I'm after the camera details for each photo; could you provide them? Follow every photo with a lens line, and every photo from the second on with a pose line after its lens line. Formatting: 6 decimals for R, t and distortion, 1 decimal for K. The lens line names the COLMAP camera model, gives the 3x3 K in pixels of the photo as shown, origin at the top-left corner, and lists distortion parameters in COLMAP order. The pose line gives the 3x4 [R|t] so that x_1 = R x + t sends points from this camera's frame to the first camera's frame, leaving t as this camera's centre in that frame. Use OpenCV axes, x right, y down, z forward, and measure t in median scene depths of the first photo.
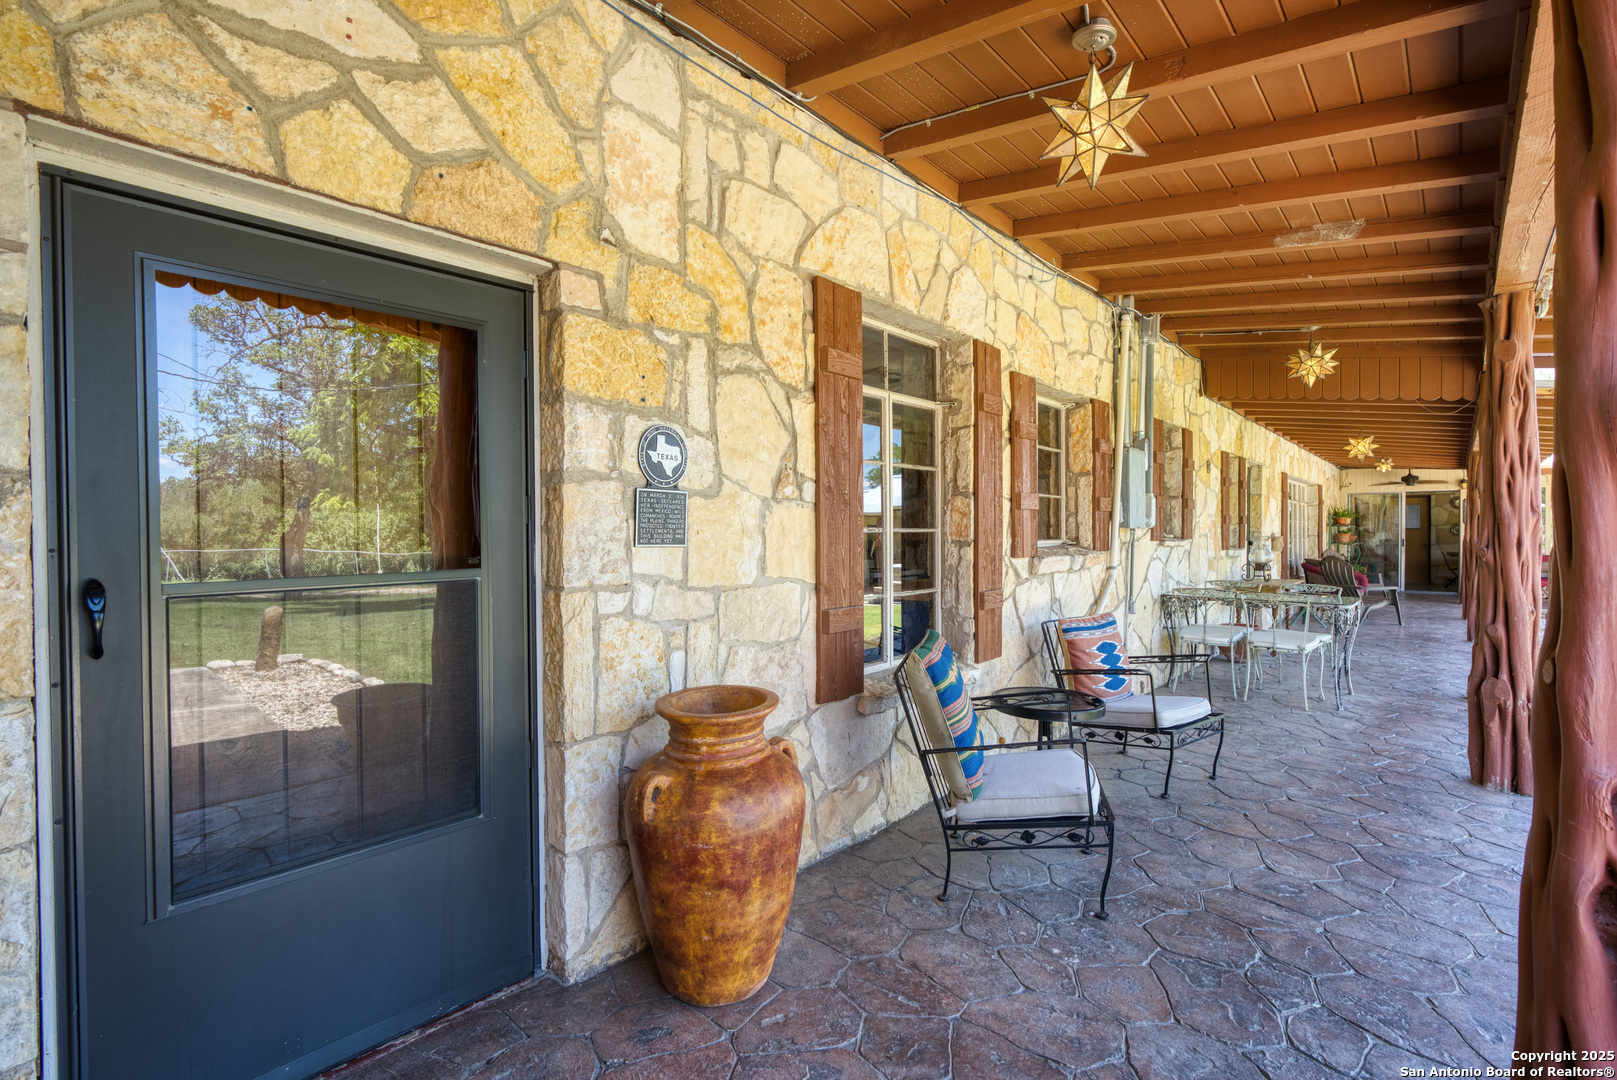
lens RADIAL K [[730.7, 0, 812.4], [0, 730.7, 537.4], [0, 0, 1]] dist [-0.007007, 0.001185]
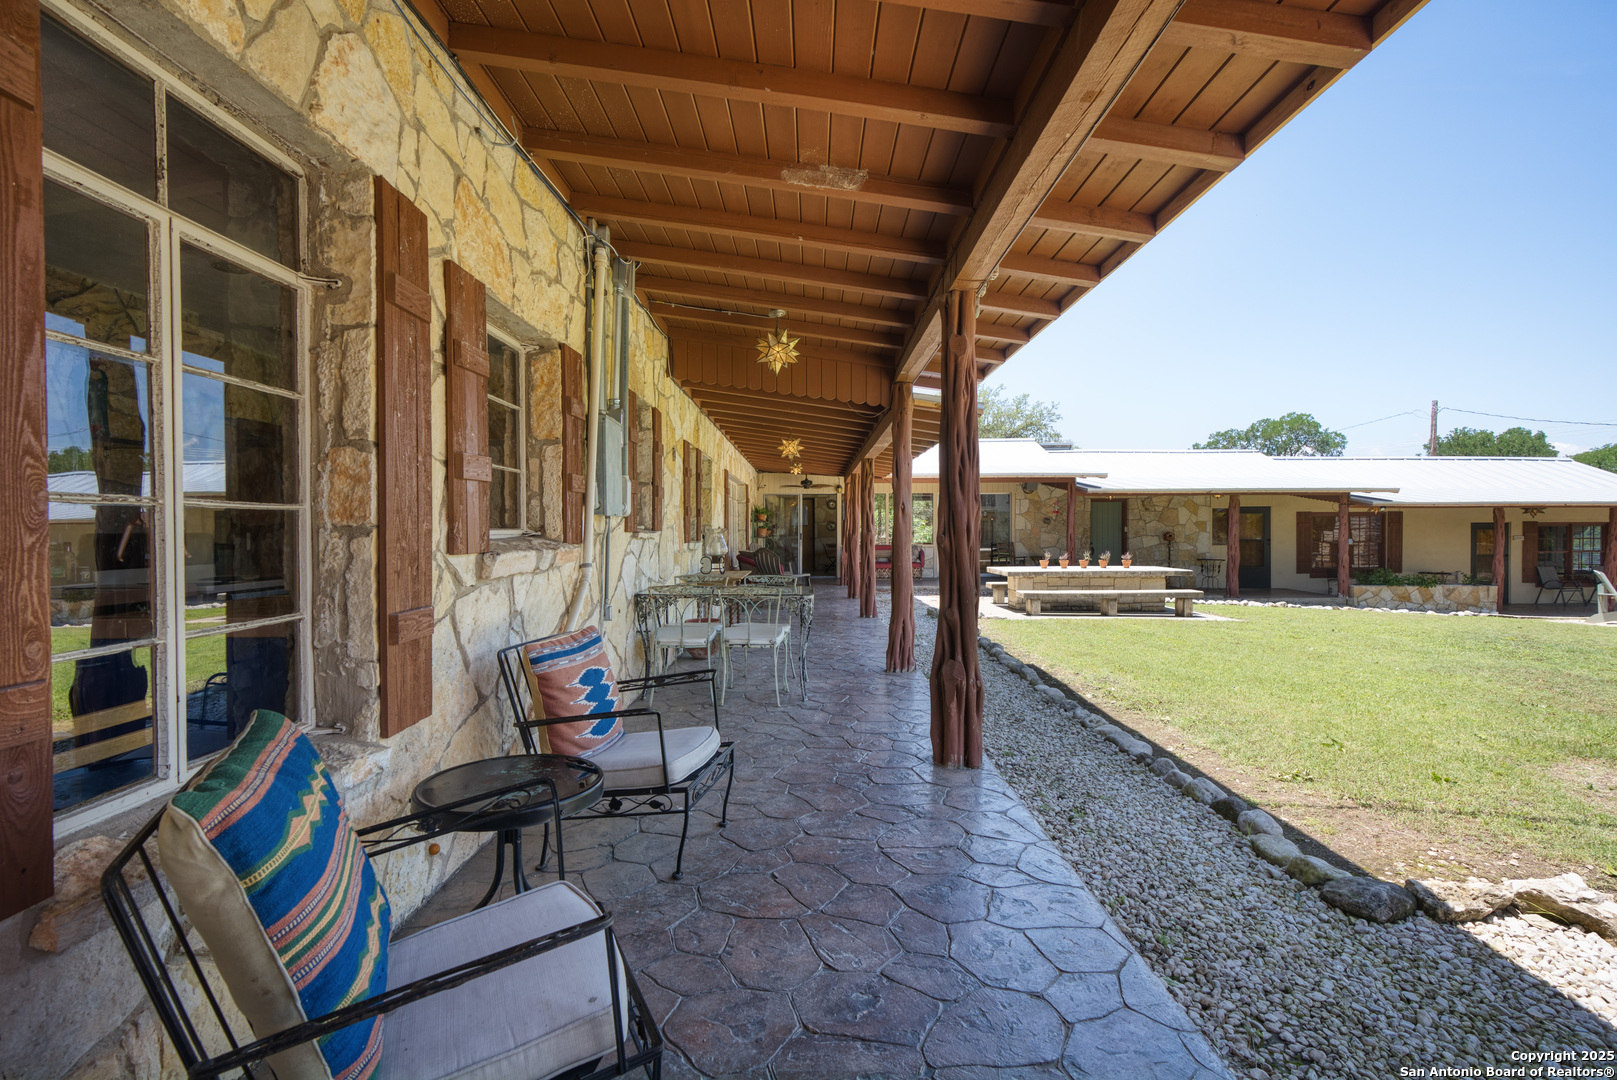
lens RADIAL K [[730.7, 0, 812.4], [0, 730.7, 537.4], [0, 0, 1]] dist [-0.007007, 0.001185]
pose [[0.746157, -0.006487, 0.665739, 0.085364], [0.004405, 0.999979, 0.004807, 0.011052], [-0.665756, -0.000654, 0.746170, 0.310017]]
